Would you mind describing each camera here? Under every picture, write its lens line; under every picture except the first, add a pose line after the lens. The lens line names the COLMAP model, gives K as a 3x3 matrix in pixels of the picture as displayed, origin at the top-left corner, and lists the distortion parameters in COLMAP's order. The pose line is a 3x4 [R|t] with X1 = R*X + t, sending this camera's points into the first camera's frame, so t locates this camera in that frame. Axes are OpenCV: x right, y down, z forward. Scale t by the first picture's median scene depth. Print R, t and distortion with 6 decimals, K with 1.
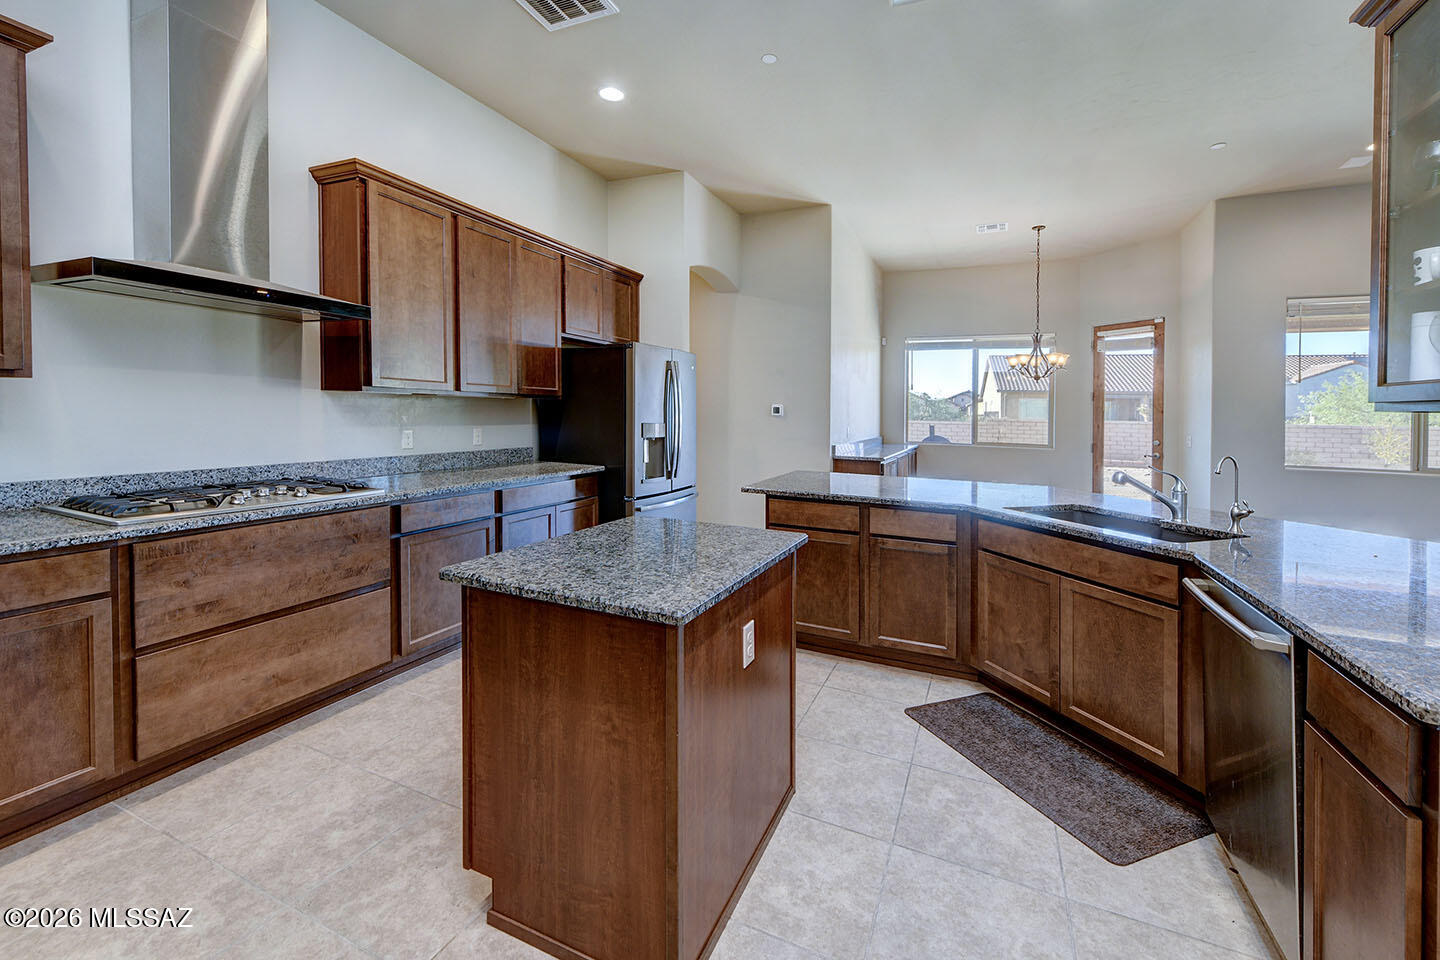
lens RADIAL K [[598.0, 0, 734.7], [0, 598.0, 423.2], [0, 0, 1]] dist [-0.012073, 0.001095]
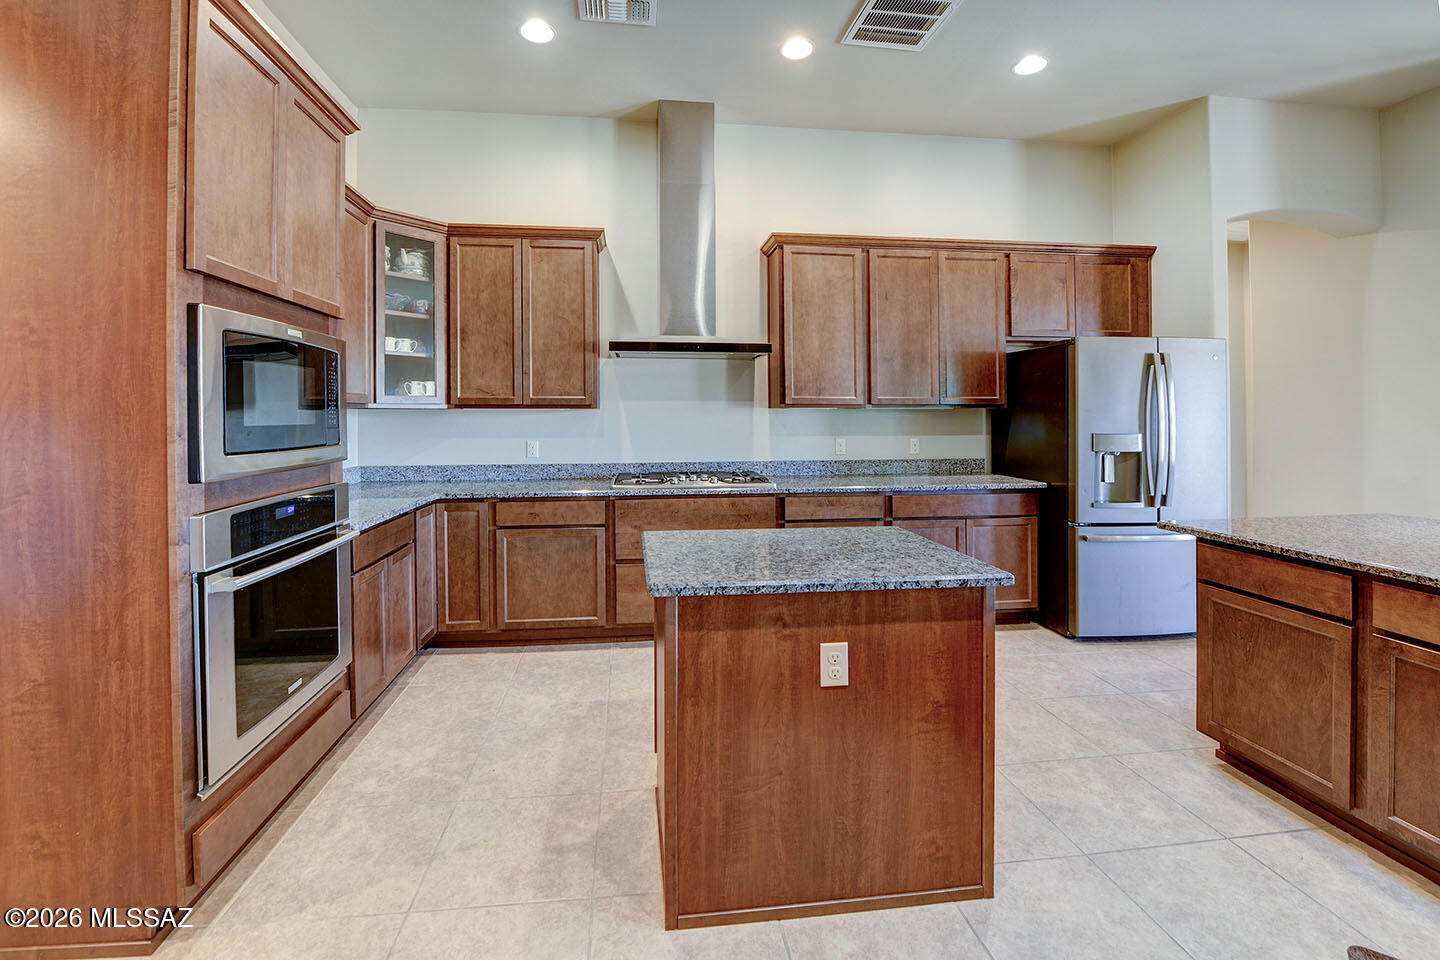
lens RADIAL K [[598.0, 0, 713.4], [0, 598.0, 424.5], [0, 0, 1]] dist [-0.012073, 0.001095]
pose [[0.530751, -0.009541, -0.847474, 0.372826], [-0.004828, 0.999886, -0.014281, 0.001975], [0.847514, 0.011671, 0.530645, 0.167647]]
